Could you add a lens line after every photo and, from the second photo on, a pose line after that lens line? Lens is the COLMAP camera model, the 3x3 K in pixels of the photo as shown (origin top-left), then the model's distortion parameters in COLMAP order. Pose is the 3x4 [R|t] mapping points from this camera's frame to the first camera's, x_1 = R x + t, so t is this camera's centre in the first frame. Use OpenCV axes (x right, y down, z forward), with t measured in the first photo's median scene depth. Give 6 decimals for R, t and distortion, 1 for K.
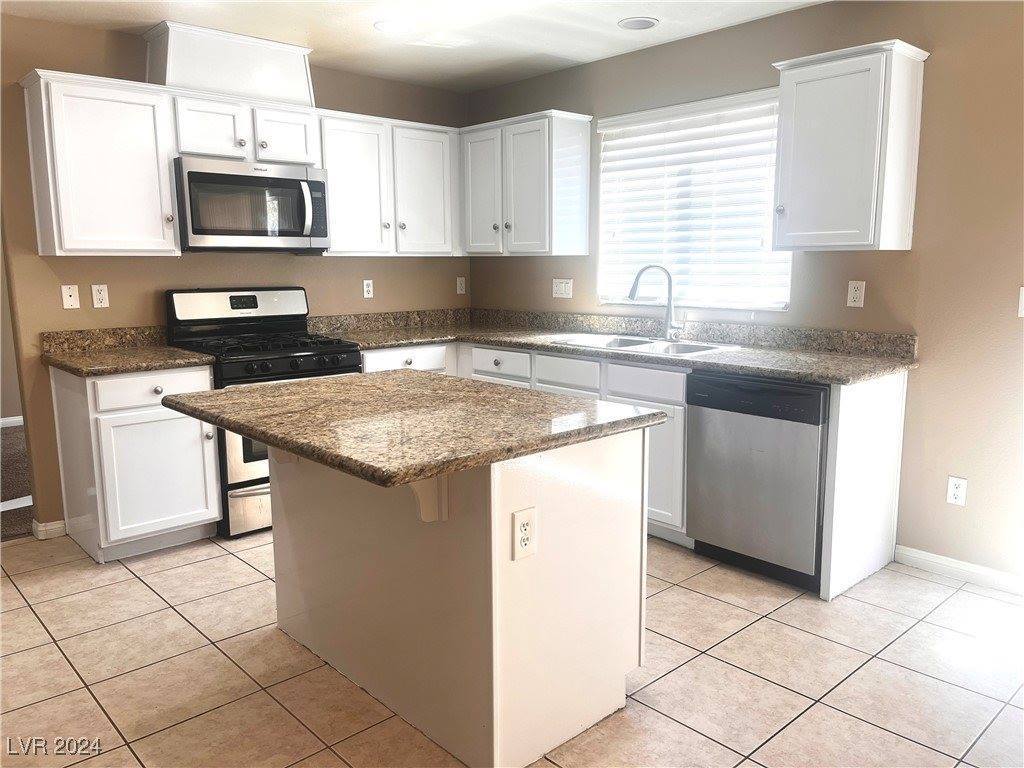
lens RADIAL K [[796.7, 0, 512.0], [0, 796.7, 384.0], [0, 0, 1]] dist [0.012740, 0.001761]
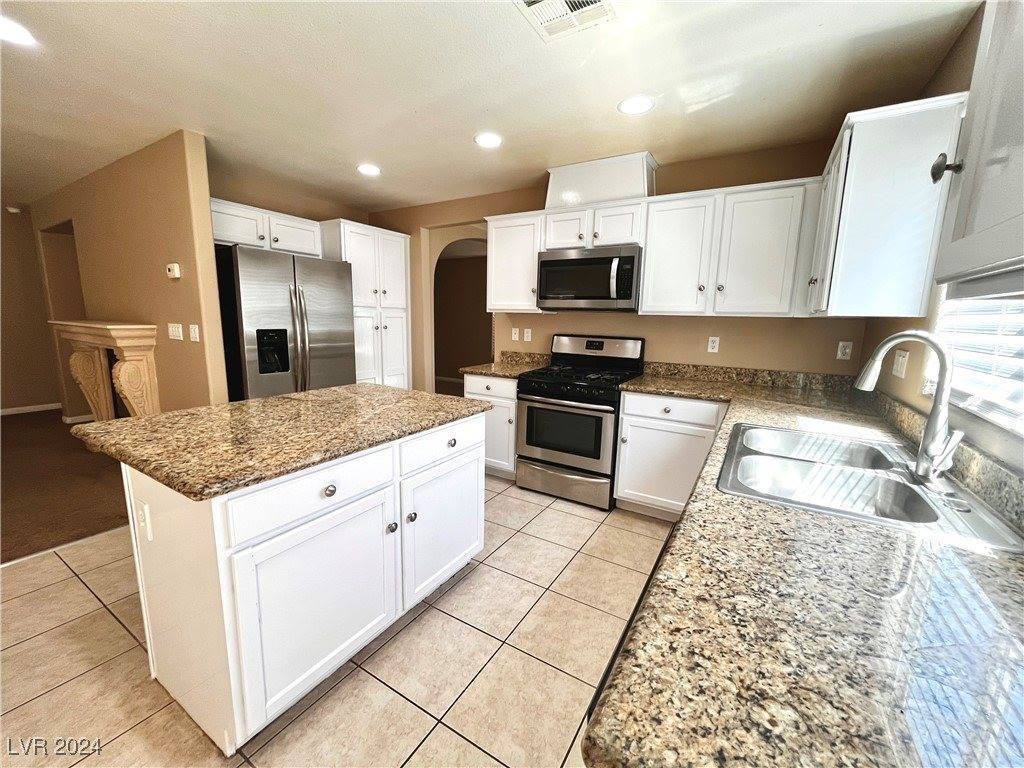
lens RADIAL K [[411.2, 0, 510.4], [0, 411.2, 387.3], [0, 0, 1]] dist [-0.001785, -0.000621]
pose [[0.288063, 0.169208, -0.942543, 0.357490], [-0.175127, 0.976974, 0.121867, -0.093631], [0.941462, 0.129959, 0.311064, 0.636808]]
